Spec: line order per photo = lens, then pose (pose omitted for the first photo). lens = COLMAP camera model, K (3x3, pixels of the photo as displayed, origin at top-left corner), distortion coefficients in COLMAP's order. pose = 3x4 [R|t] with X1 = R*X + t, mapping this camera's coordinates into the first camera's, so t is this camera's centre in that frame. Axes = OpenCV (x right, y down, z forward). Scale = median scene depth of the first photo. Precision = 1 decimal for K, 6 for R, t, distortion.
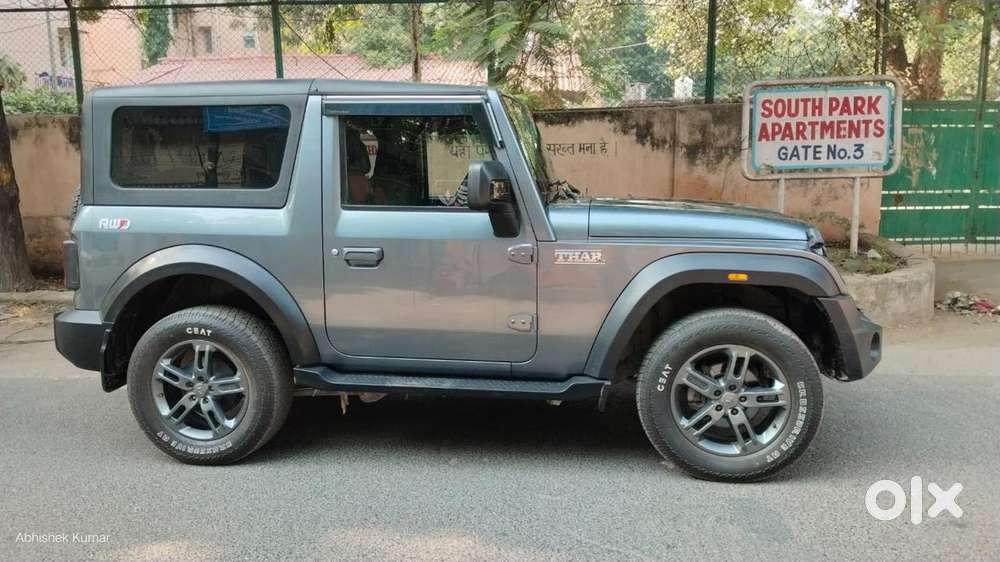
lens RADIAL K [[764.0, 0, 495.0], [0, 764.0, 294.4], [0, 0, 1]] dist [0.070484, -0.125763]
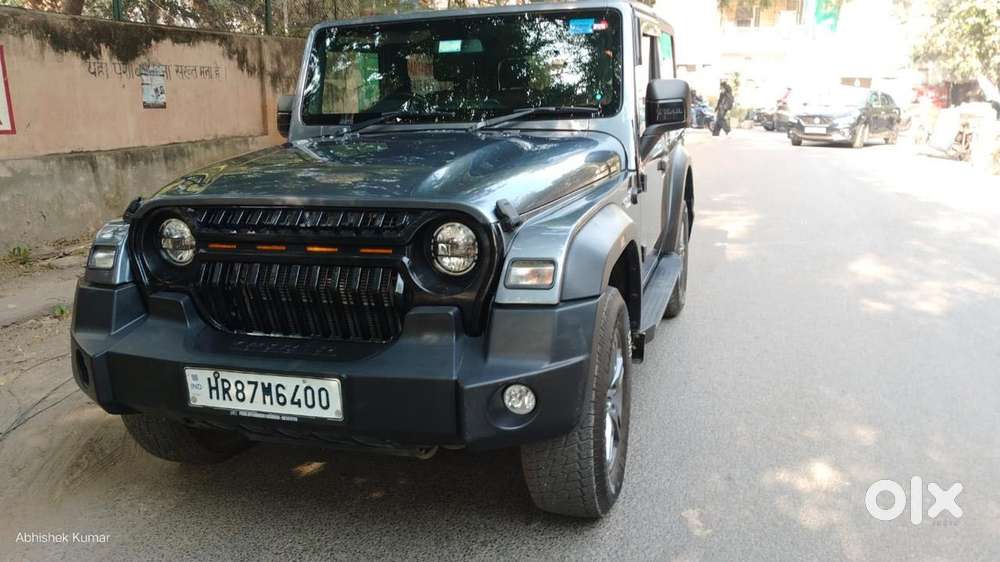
lens RADIAL K [[764.2, 0, 506.7], [0, 764.2, 305.1], [0, 0, 1]] dist [0.000556, -0.010478]
pose [[0.224917, -0.247380, 0.942452, -0.943472], [0.162124, 0.963253, 0.214149, -0.069693], [-0.960796, 0.104629, 0.256758, 0.541541]]
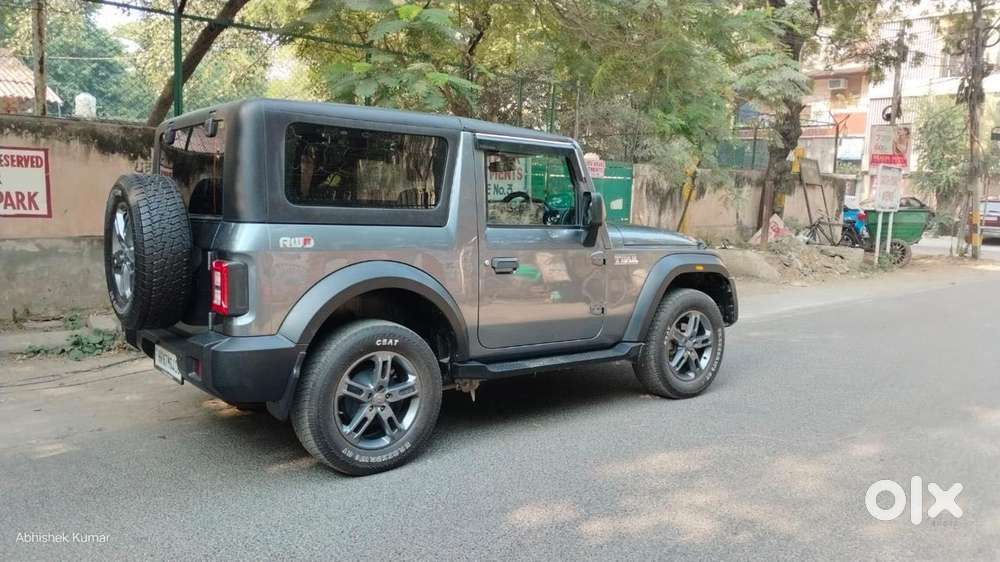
lens RADIAL K [[764.0, 0, 495.0], [0, 764.0, 294.4], [0, 0, 1]] dist [0.070484, -0.125763]
pose [[0.689327, -0.060074, 0.721955, -0.552487], [0.085045, 0.996376, 0.001707, -0.003543], [-0.719441, 0.060222, 0.691938, 0.087009]]
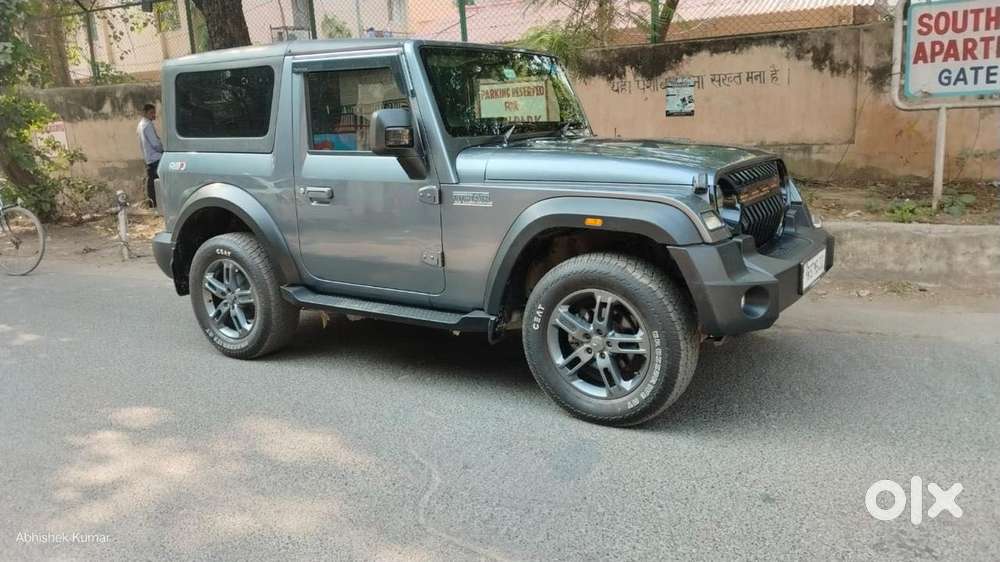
lens RADIAL K [[764.0, 0, 495.0], [0, 764.0, 294.4], [0, 0, 1]] dist [0.070484, -0.125763]
pose [[0.910489, 0.067726, -0.407949, 0.287876], [-0.033288, 0.995300, 0.090940, -0.006954], [0.412191, -0.069220, 0.908464, 0.017633]]
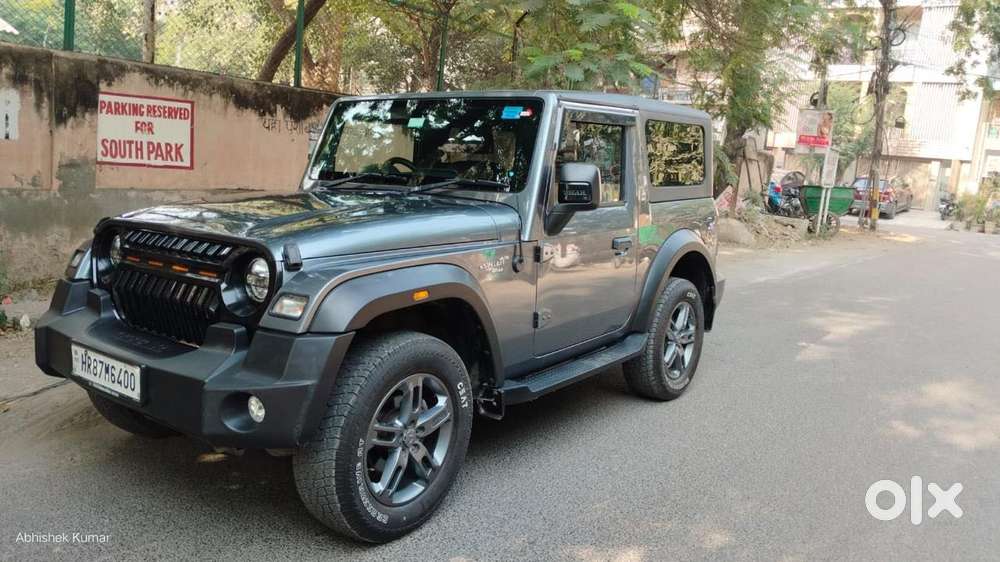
lens RADIAL K [[764.0, 0, 495.0], [0, 764.0, 294.4], [0, 0, 1]] dist [0.070484, -0.125763]
pose [[0.540723, -0.094218, 0.835908, -0.903980], [0.058148, 0.995517, 0.074594, -0.042203], [-0.839189, 0.008272, 0.543777, 0.320671]]
